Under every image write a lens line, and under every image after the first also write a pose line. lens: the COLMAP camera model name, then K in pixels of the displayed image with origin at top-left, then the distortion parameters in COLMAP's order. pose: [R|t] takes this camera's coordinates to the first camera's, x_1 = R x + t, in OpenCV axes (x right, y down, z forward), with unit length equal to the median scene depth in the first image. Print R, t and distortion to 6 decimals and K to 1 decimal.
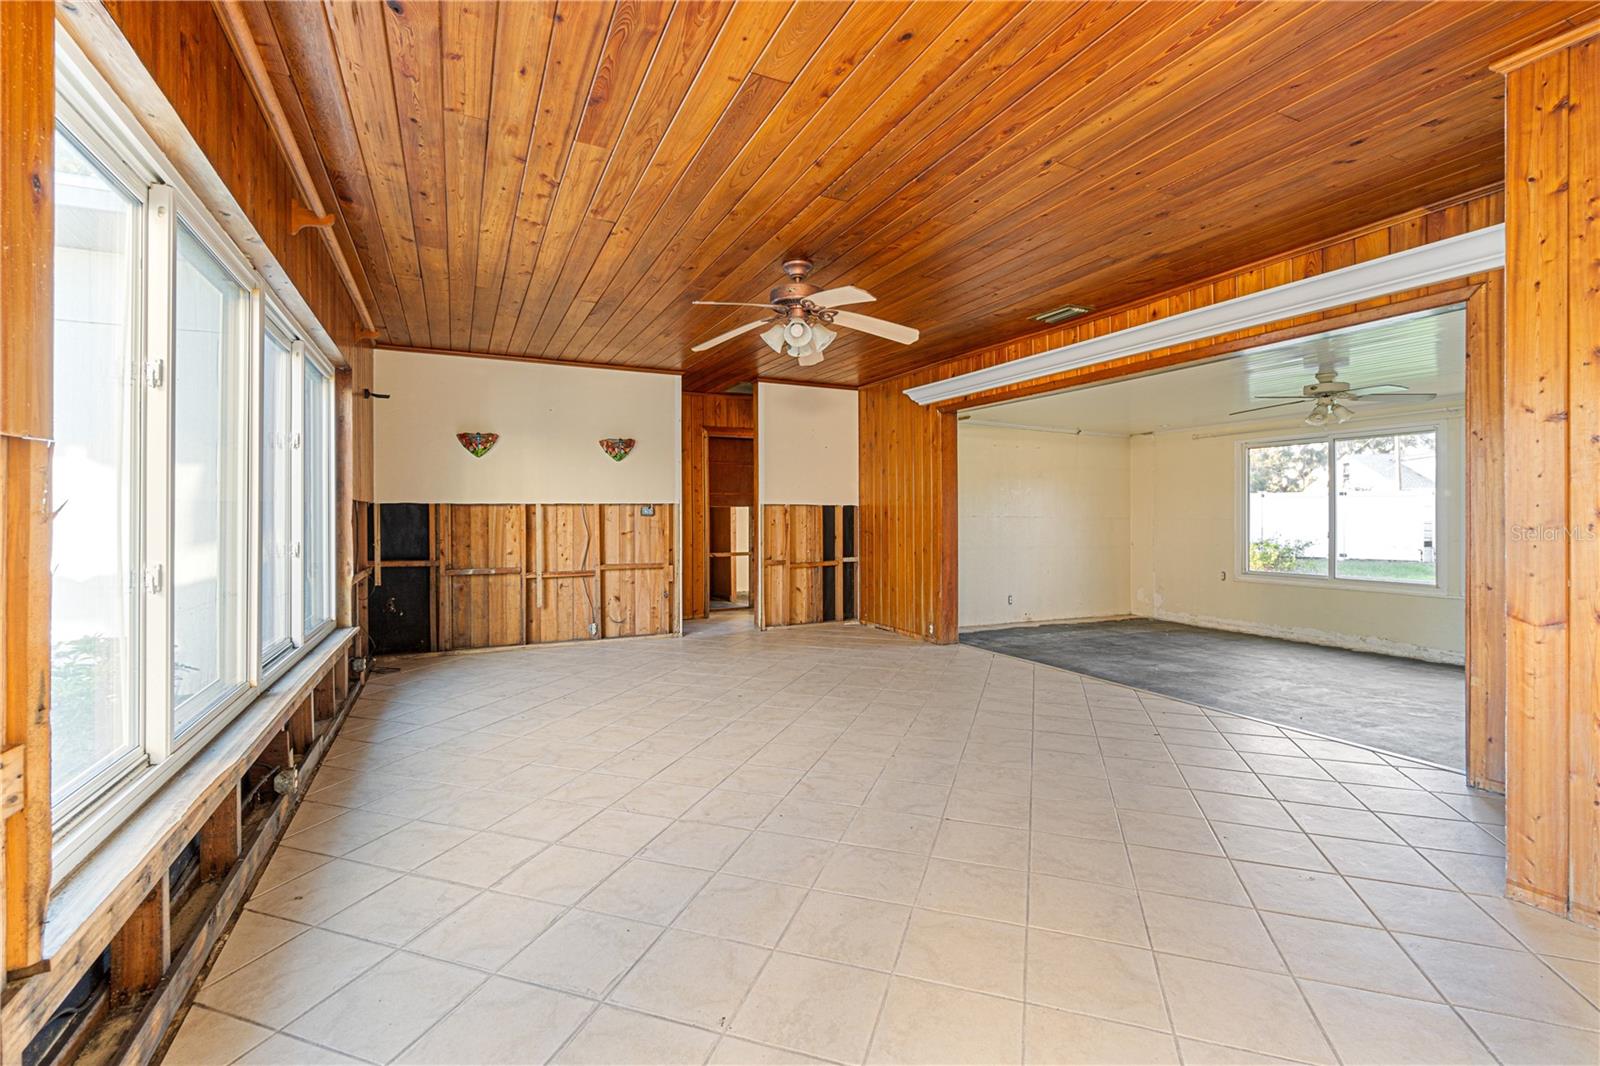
lens RADIAL K [[690.9, 0, 802.4], [0, 690.9, 524.4], [0, 0, 1]] dist [-0.000155, 0.000049]
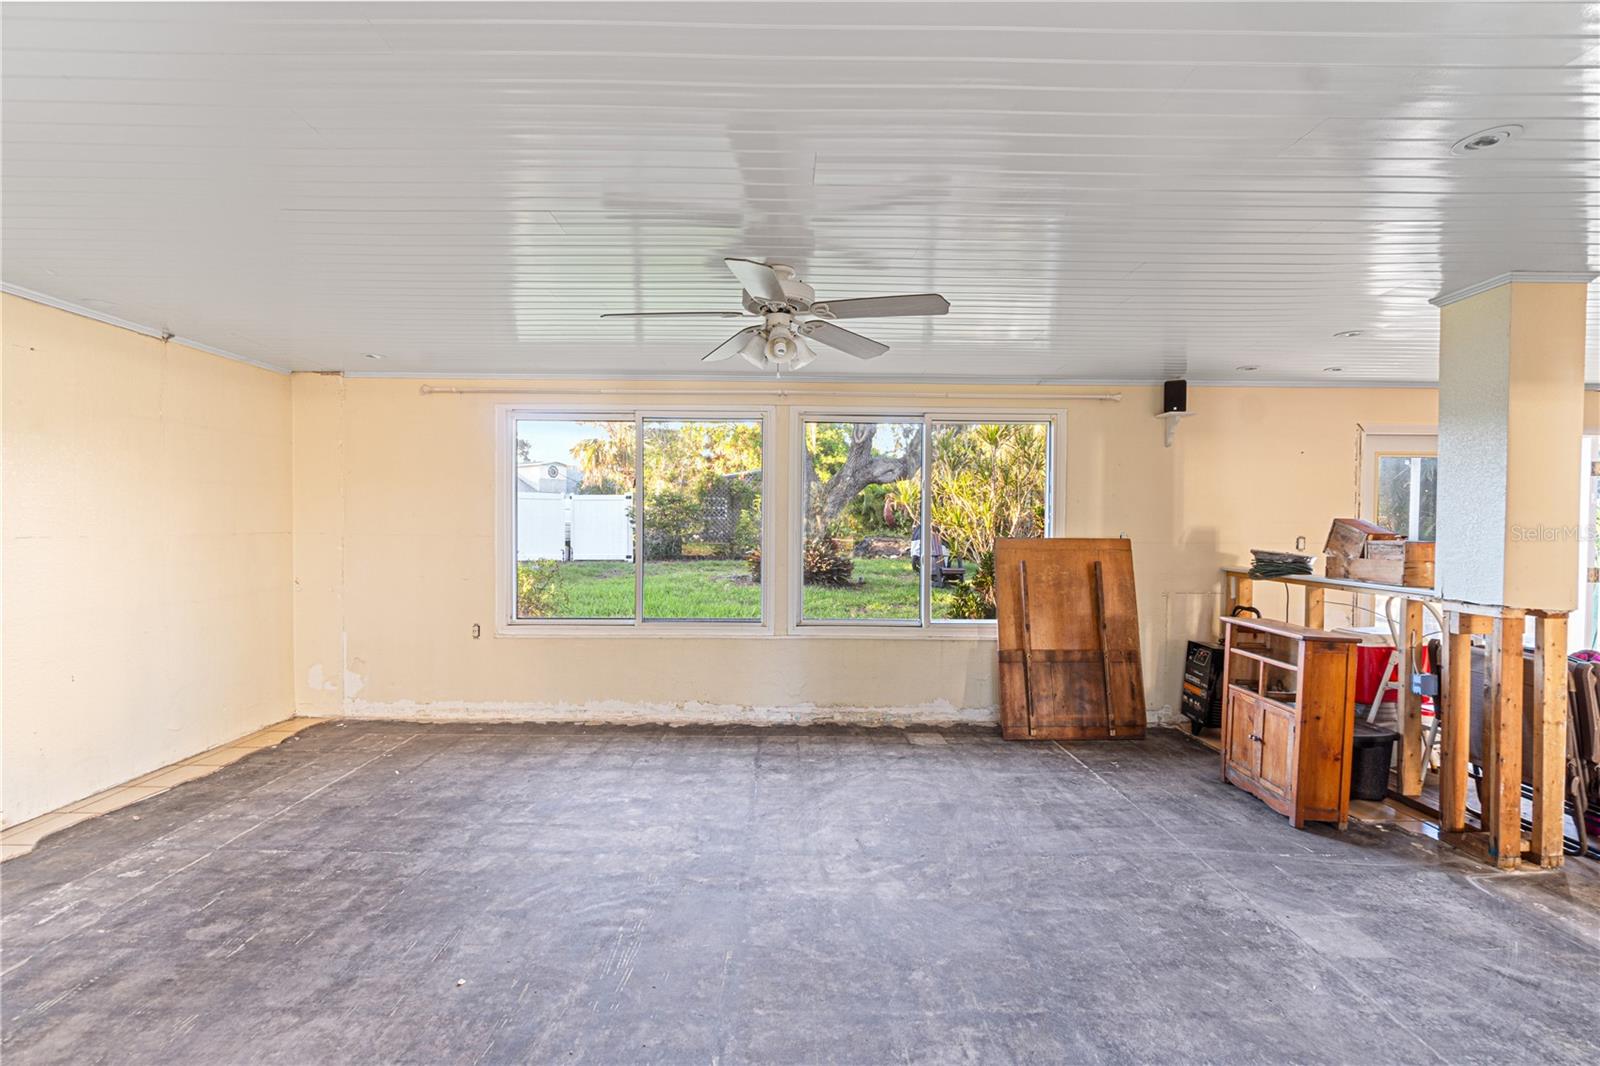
lens RADIAL K [[690.9, 0, 800.6], [0, 690.9, 533.5], [0, 0, 1]] dist [-0.000155, 0.000049]
pose [[0.426734, -0.010397, 0.904317, 0.188242], [0.002206, 0.999943, 0.010455, -0.014484], [-0.904374, -0.002467, 0.426733, 0.484392]]
